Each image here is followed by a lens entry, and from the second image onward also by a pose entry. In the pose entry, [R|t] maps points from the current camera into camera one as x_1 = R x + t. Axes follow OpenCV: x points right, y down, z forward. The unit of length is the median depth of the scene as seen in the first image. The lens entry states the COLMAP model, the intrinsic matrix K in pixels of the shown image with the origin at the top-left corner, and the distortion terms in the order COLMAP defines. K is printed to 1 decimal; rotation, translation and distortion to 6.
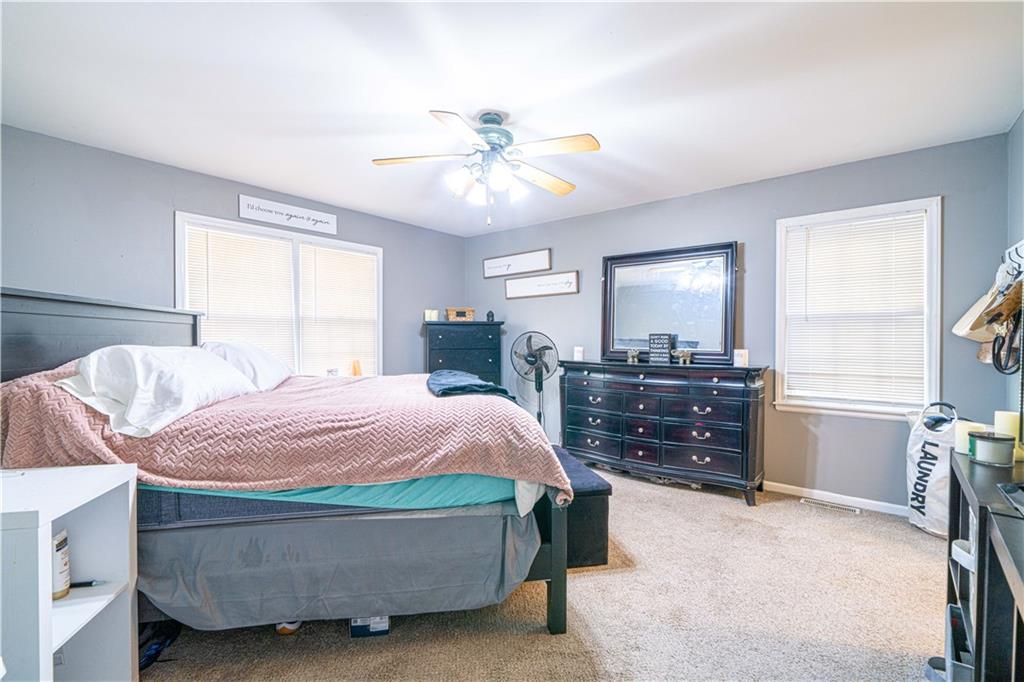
lens RADIAL K [[454.6, 0, 507.4], [0, 454.6, 344.1], [0, 0, 1]] dist [0.003726, 0.000606]
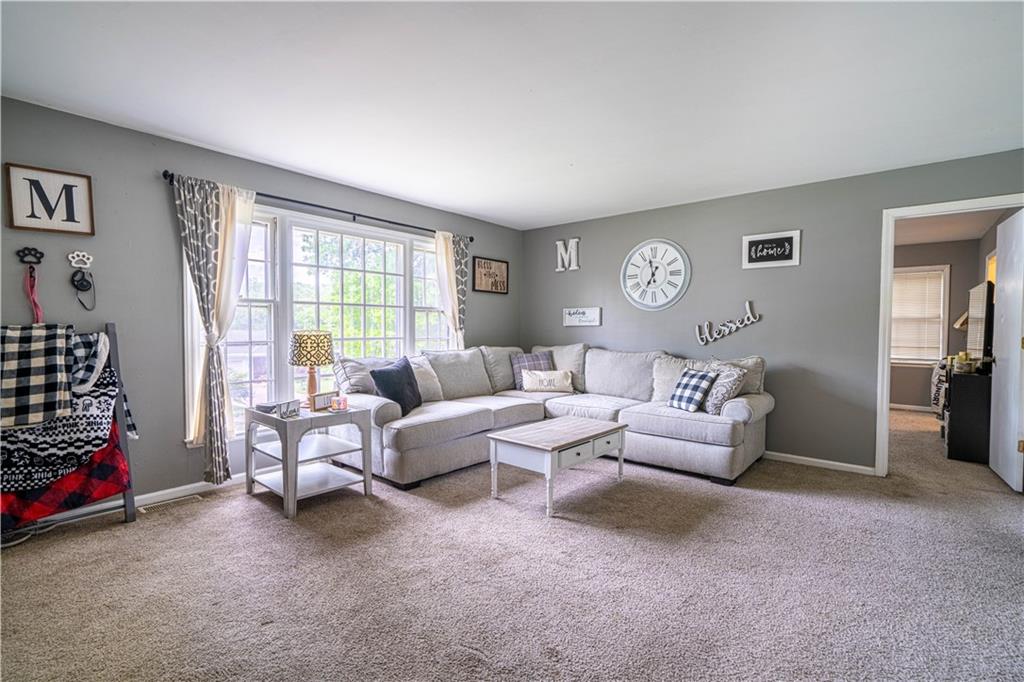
lens RADIAL K [[476.9, 0, 513.1], [0, 476.9, 338.8], [0, 0, 1]] dist [0.002997, -0.000061]
pose [[0.999554, 0.005471, 0.029351, -1.160123], [-0.006198, 0.999675, 0.024732, -0.012630], [-0.029206, -0.024903, 0.999263, -1.190449]]
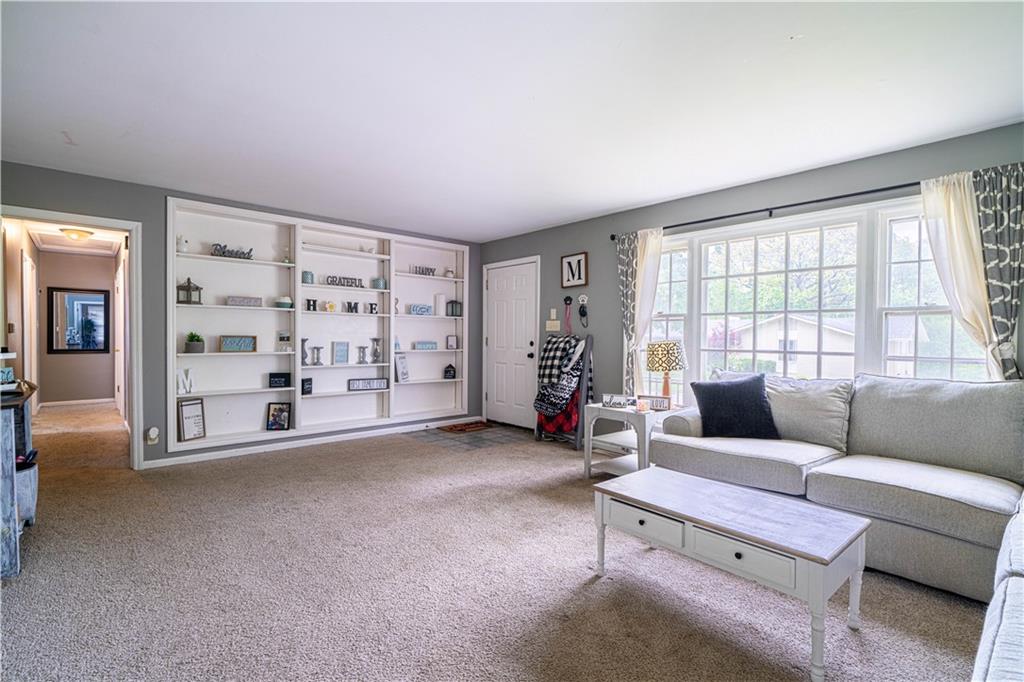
lens RADIAL K [[476.9, 0, 506.6], [0, 476.9, 344.8], [0, 0, 1]] dist [0.002997, -0.000061]
pose [[-0.131918, 0.009998, -0.991210, 2.281048], [-0.018244, 0.999755, 0.012513, 0.053140], [0.991093, 0.019734, -0.131703, 2.405941]]
